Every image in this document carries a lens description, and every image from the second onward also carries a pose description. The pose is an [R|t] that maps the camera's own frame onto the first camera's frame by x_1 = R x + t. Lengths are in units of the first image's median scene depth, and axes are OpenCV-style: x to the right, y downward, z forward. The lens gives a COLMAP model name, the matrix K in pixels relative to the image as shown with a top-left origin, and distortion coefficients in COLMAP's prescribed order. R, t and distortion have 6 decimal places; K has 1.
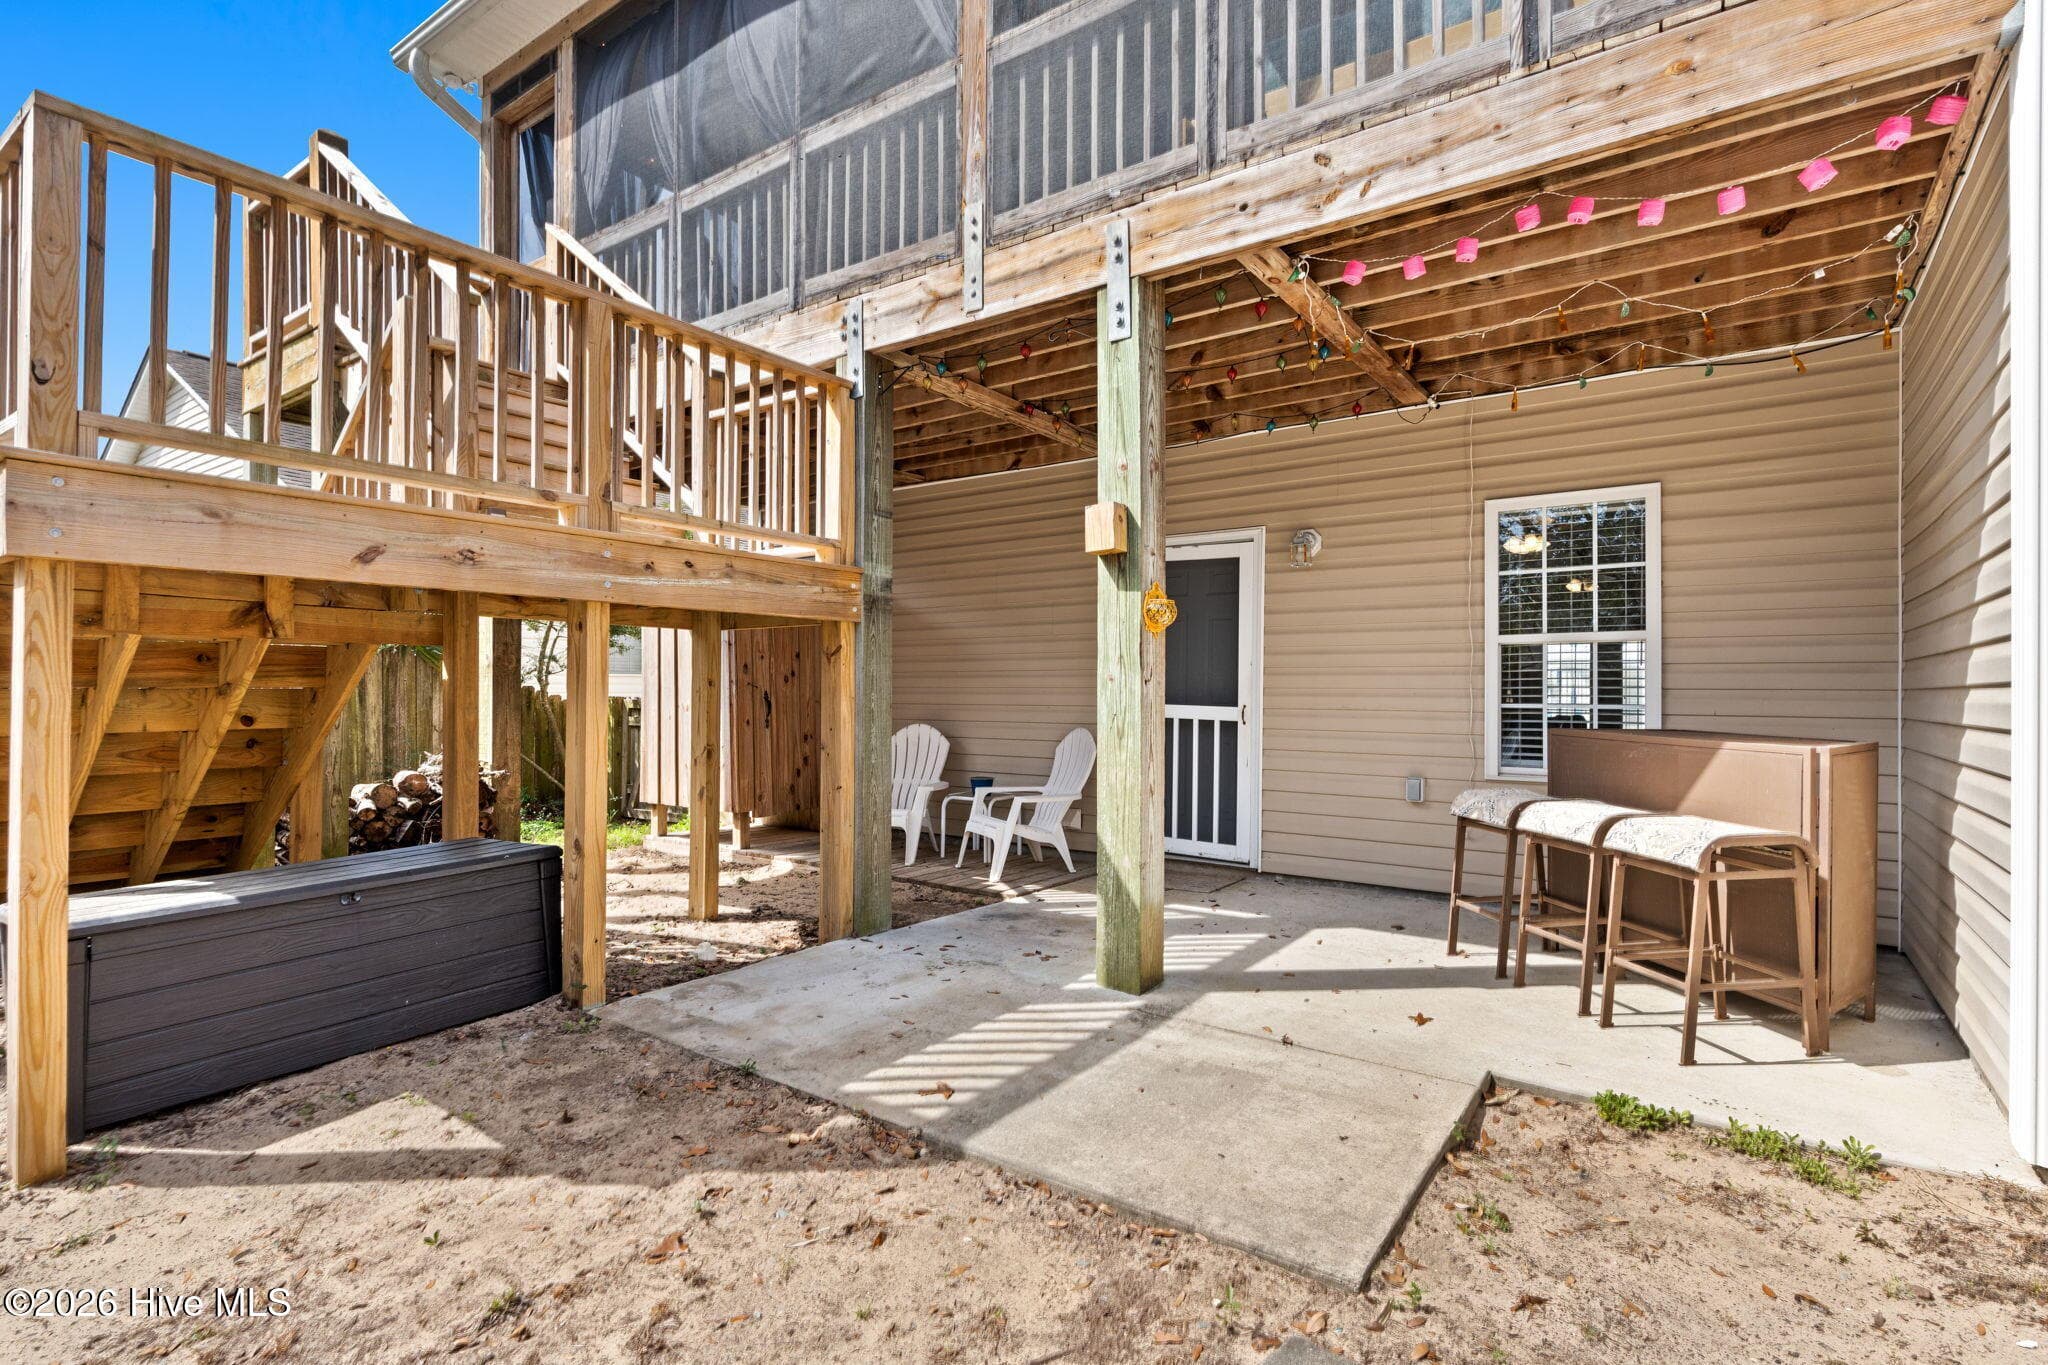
lens RADIAL K [[975.7, 0, 1030.8], [0, 975.7, 678.0], [0, 0, 1]] dist [-0.003722, -0.000190]
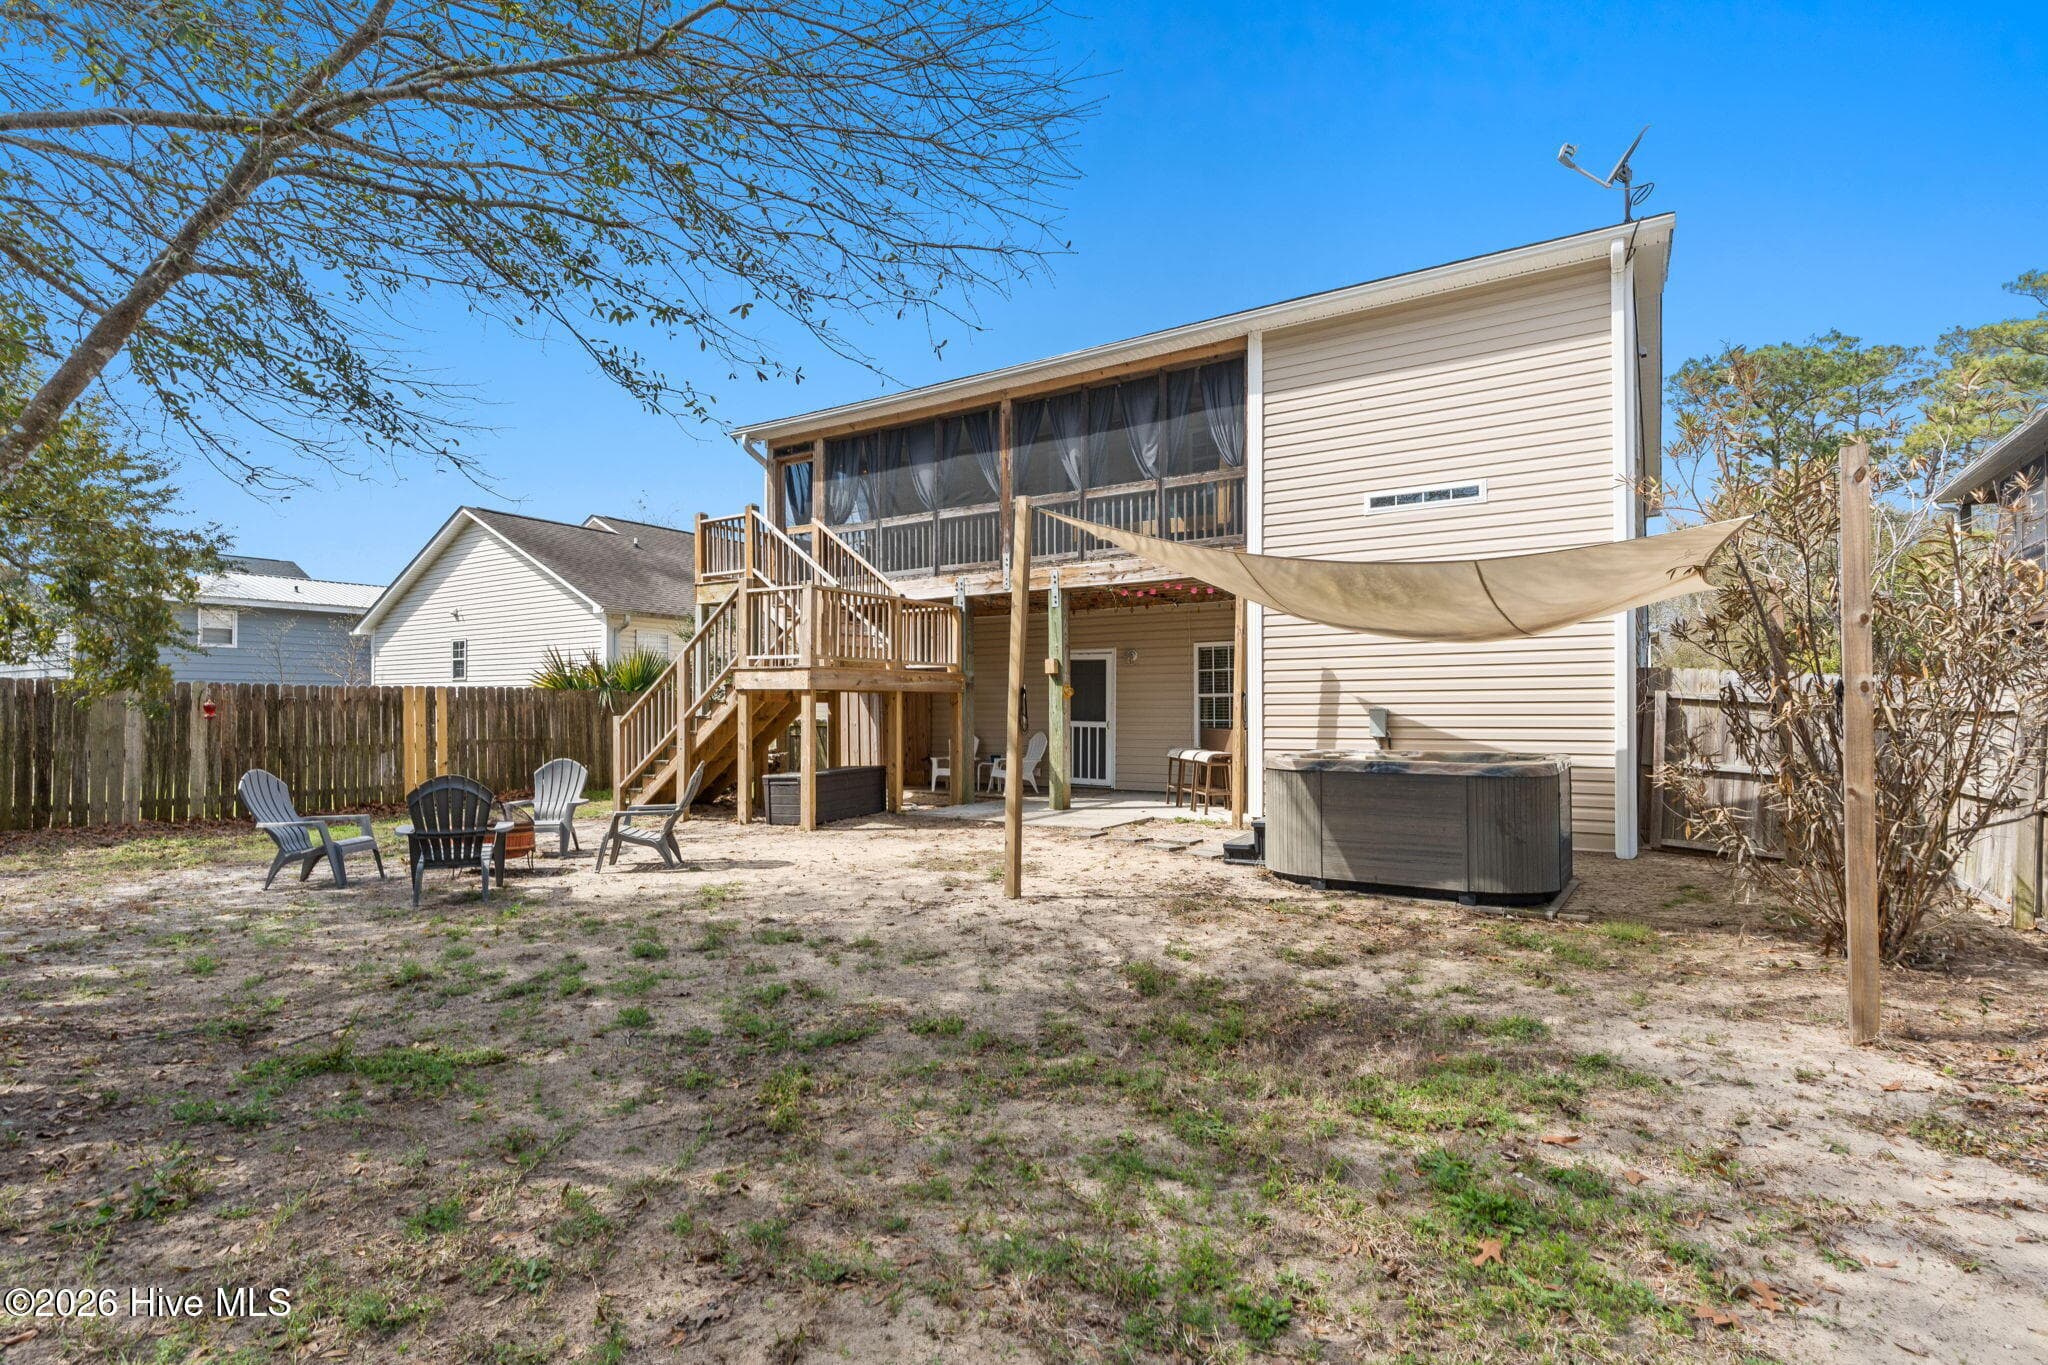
lens RADIAL K [[975.6, 0, 1019.2], [0, 975.6, 690.1], [0, 0, 1]] dist [0.002414, 0.000140]
pose [[0.998876, -0.006670, 0.046938, -0.145108], [0.007114, 0.999931, -0.009319, -0.035900], [-0.046873, 0.009642, 0.998854, -1.775209]]
